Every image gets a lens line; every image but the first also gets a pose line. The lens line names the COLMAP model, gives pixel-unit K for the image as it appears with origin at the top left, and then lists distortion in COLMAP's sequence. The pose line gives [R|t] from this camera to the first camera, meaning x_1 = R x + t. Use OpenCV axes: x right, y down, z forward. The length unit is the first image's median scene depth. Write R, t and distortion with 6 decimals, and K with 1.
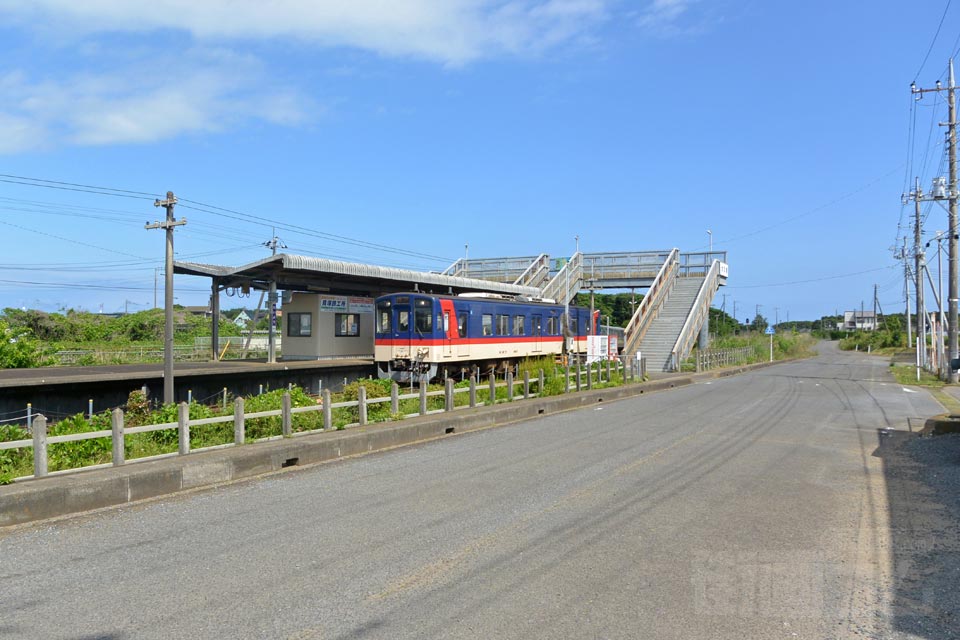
lens RADIAL K [[806.4, 0, 478.7], [0, 806.4, 321.1], [0, 0, 1]] dist [0.012624, 0.002931]
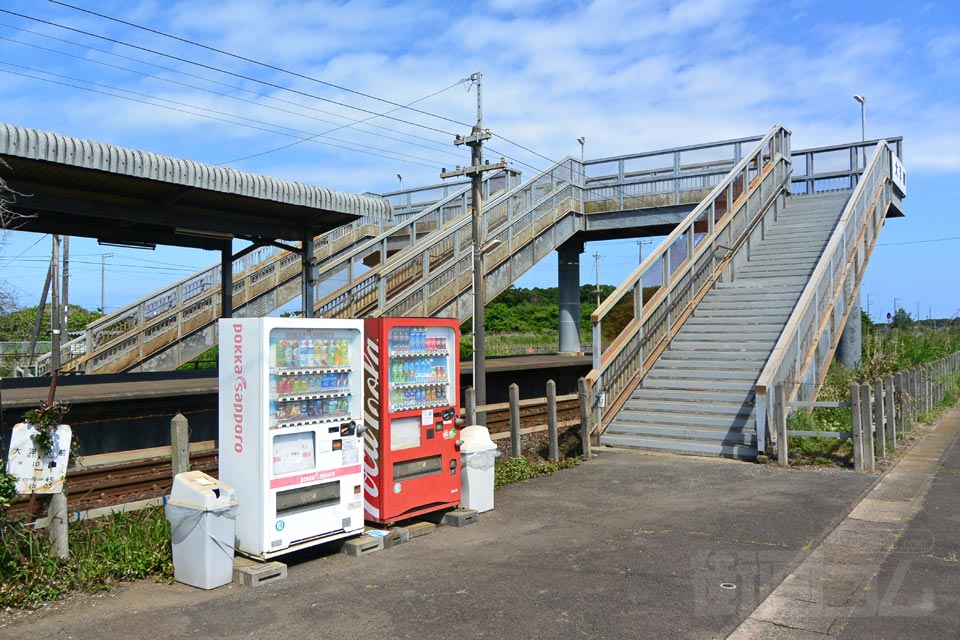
lens RADIAL K [[765.6, 0, 485.2], [0, 765.6, 316.8], [0, 0, 1]] dist [-0.018013, -0.022104]
pose [[0.988199, -0.017567, -0.152167, 0.165009], [0.015651, 0.999783, -0.013781, 0.015469], [0.152376, 0.011237, 0.988259, 0.638944]]
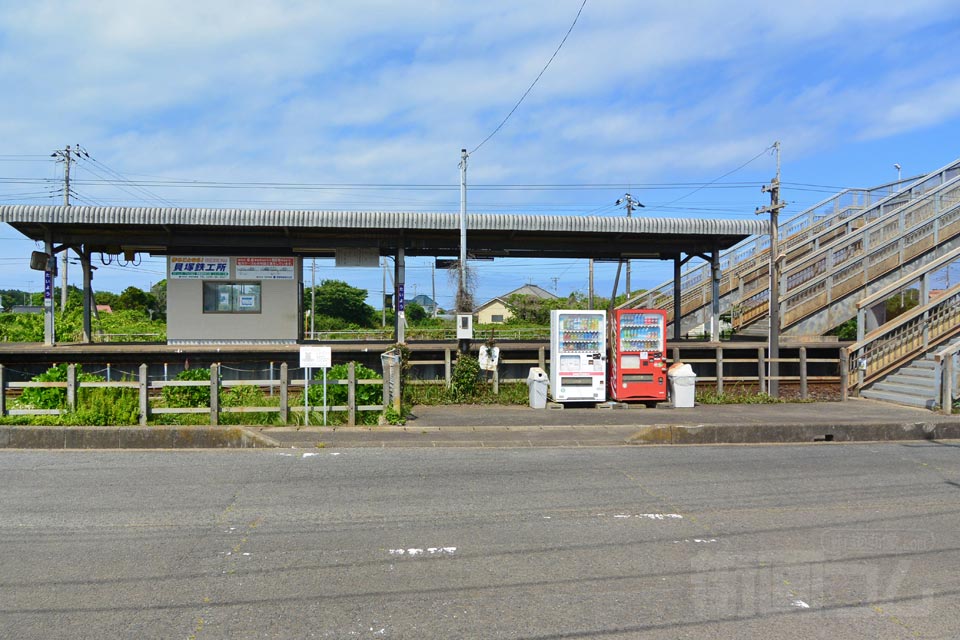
lens RADIAL K [[765.6, 0, 477.6], [0, 765.6, 327.7], [0, 0, 1]] dist [-0.018013, -0.022104]
pose [[0.585702, 0.007567, -0.810491, 0.341441], [0.011008, 0.999790, 0.017289, 0.014957], [0.810452, -0.019048, 0.585496, 0.545680]]
